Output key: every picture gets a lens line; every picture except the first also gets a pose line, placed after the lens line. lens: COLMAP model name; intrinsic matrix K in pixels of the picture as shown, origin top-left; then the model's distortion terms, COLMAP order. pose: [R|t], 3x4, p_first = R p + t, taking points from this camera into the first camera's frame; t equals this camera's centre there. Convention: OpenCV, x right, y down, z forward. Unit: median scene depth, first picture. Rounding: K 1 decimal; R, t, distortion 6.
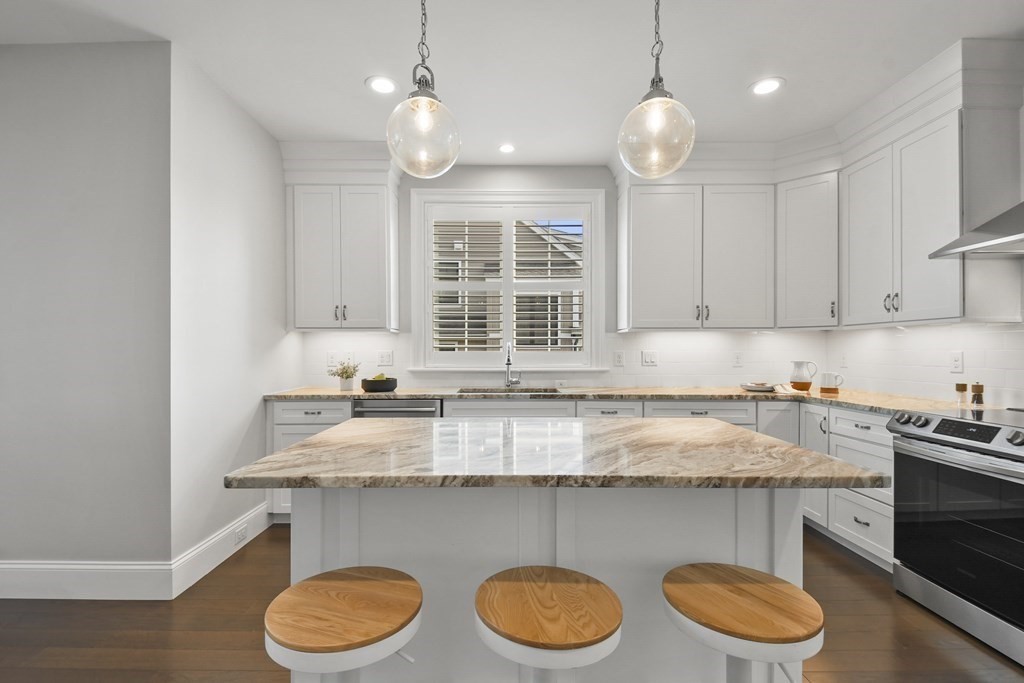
lens RADIAL K [[446.5, 0, 516.0], [0, 446.5, 355.6], [0, 0, 1]] dist [-0.016149, -0.001387]
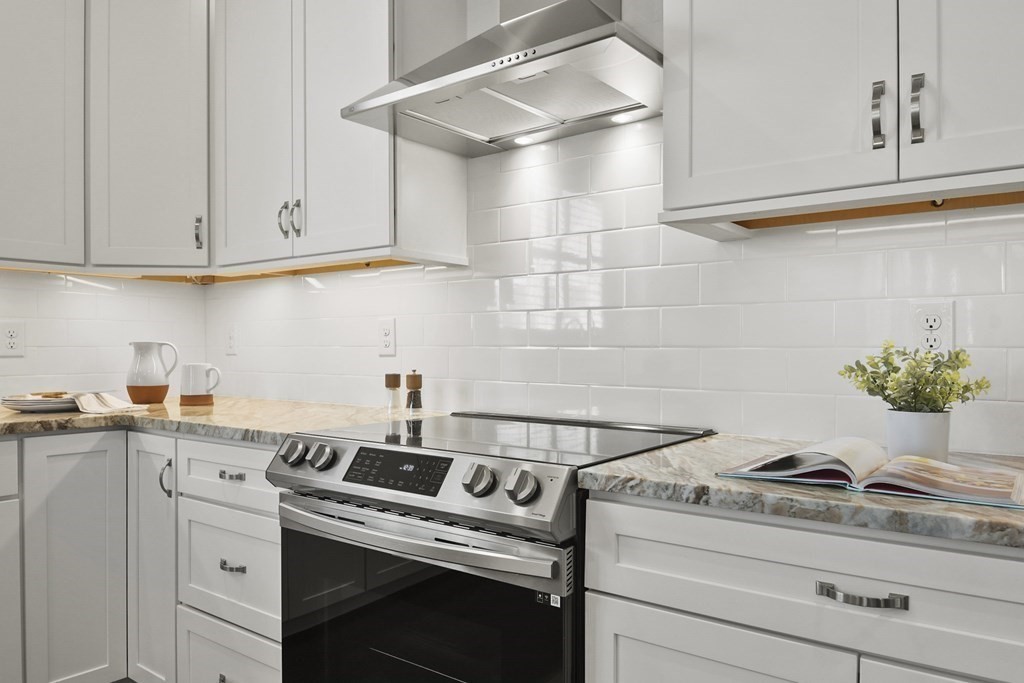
lens RADIAL K [[721.2, 0, 509.4], [0, 721.2, 350.6], [0, 0, 1]] dist [0.004838, 0.002424]
pose [[0.585678, -0.003323, 0.810537, 0.352031], [0.005085, 0.999987, 0.000426, 0.033834], [-0.810528, 0.003872, 0.585687, 0.335906]]
